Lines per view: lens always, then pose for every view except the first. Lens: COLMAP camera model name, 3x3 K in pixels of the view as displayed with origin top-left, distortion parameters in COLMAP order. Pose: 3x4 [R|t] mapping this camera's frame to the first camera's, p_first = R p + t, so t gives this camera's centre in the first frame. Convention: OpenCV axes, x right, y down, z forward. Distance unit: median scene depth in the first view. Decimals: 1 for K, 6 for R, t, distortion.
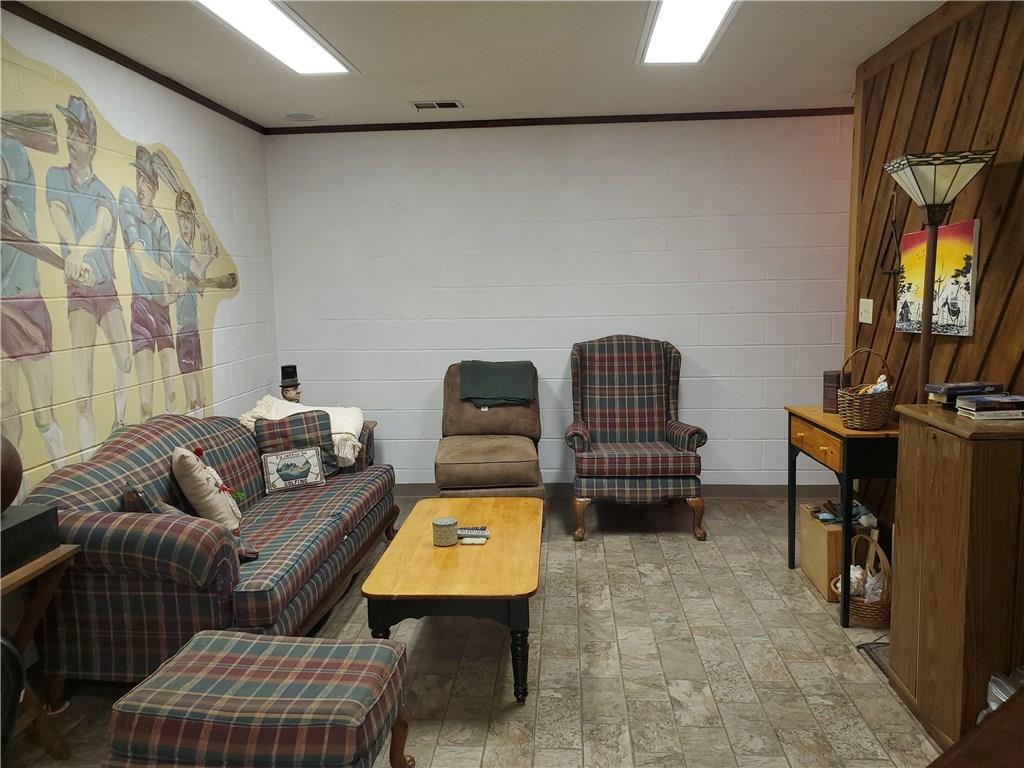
lens RADIAL K [[788.1, 0, 512.3], [0, 788.1, 382.2], [0, 0, 1]] dist [0.052646, 0.000445]
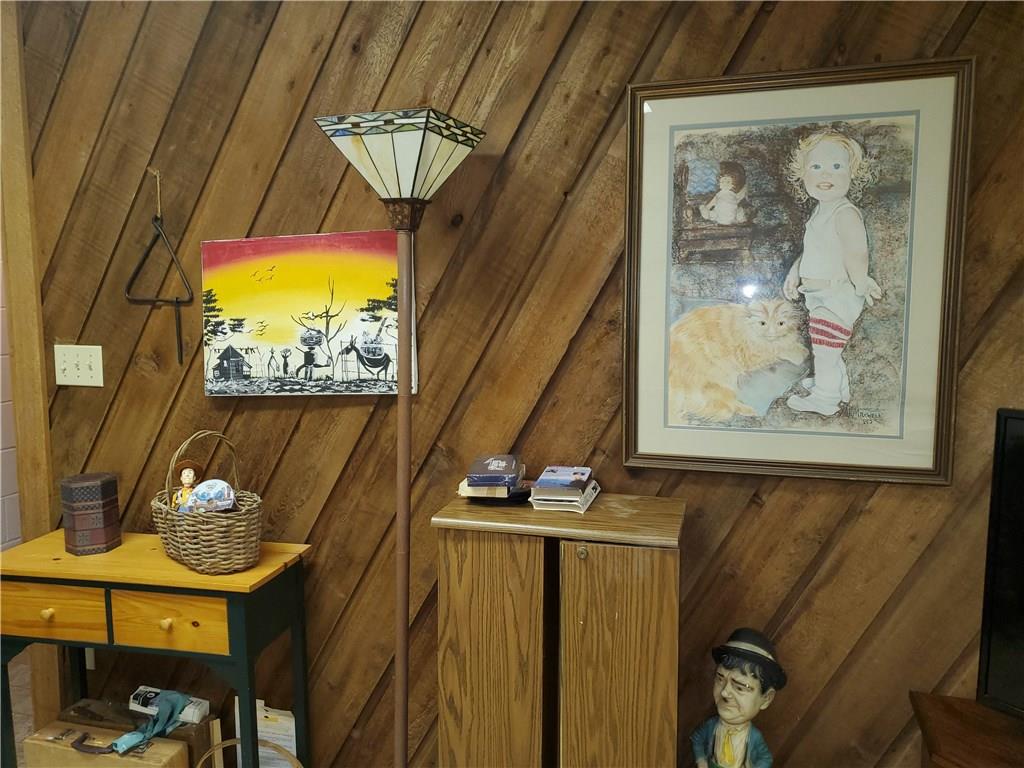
lens RADIAL K [[788.1, 0, 511.3], [0, 788.1, 383.2], [0, 0, 1]] dist [0.052646, 0.000445]
pose [[0.224651, -0.089658, 0.970306, -0.078168], [0.124831, 0.990202, 0.062594, -0.095485], [-0.966410, 0.107062, 0.233642, 0.721933]]
